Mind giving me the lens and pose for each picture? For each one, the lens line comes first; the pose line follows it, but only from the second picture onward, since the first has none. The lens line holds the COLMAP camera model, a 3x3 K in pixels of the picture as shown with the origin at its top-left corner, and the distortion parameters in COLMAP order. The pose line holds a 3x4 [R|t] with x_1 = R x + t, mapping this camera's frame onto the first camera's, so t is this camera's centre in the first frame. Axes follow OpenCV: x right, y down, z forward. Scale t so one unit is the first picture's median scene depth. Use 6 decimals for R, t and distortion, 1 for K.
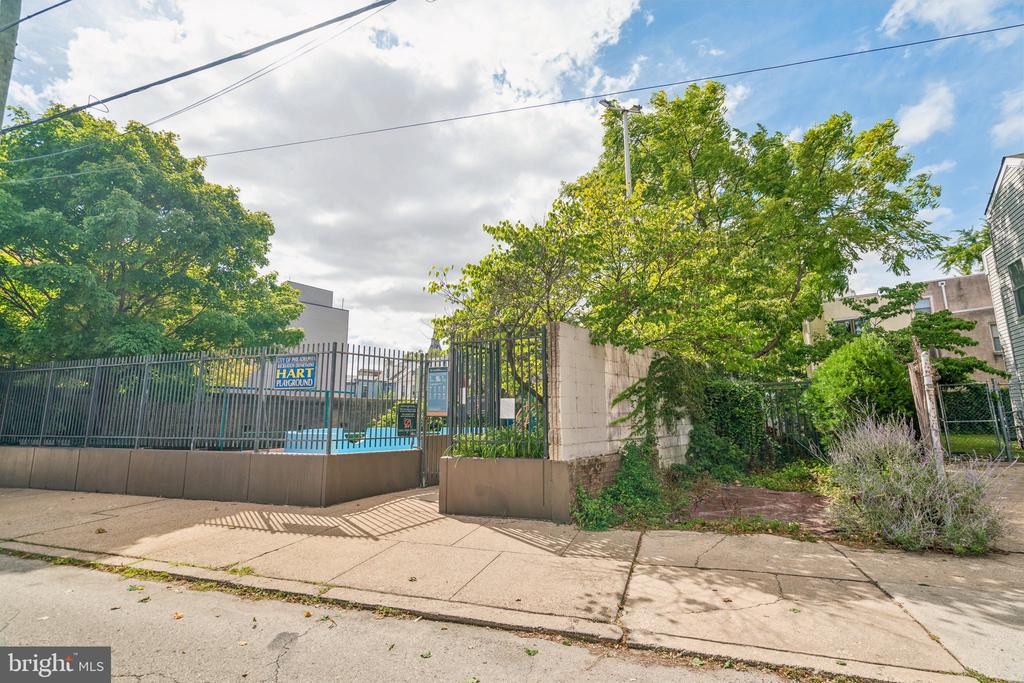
lens RADIAL K [[465.3, 0, 512.0], [0, 465.3, 341.5], [0, 0, 1]] dist [-0.001931, 0.007954]
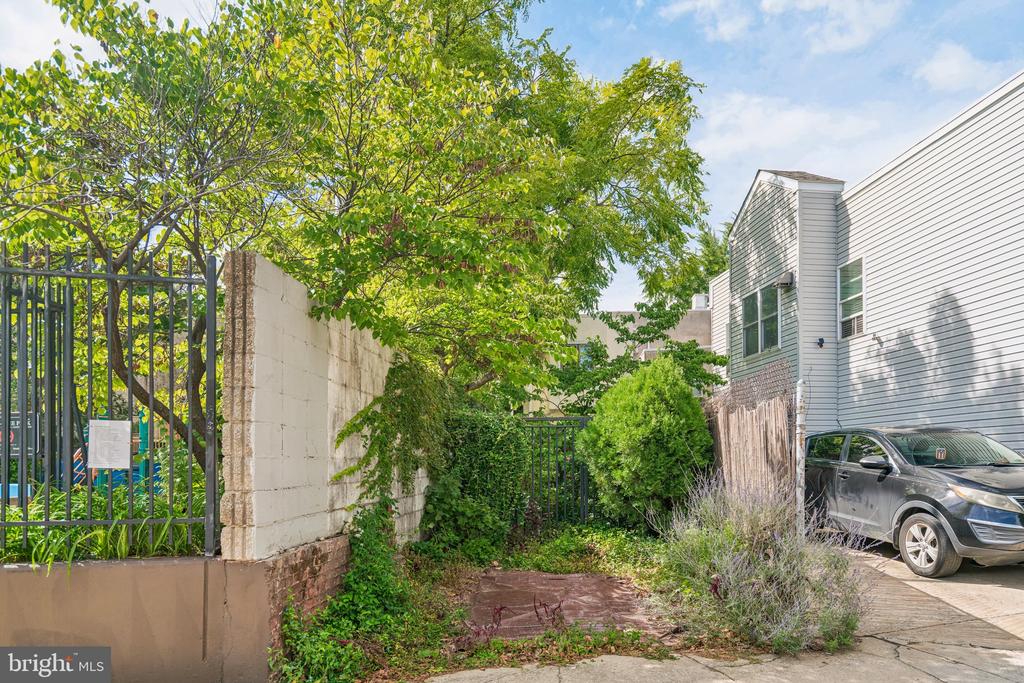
lens RADIAL K [[674.0, 0, 511.7], [0, 674.0, 455.3], [0, 0, 1]] dist [0.002948, -0.000045]
pose [[0.816860, 0.014815, 0.576646, -0.055919], [-0.101220, 0.987841, 0.118005, 0.039588], [-0.567886, -0.154762, 0.808427, 0.264971]]
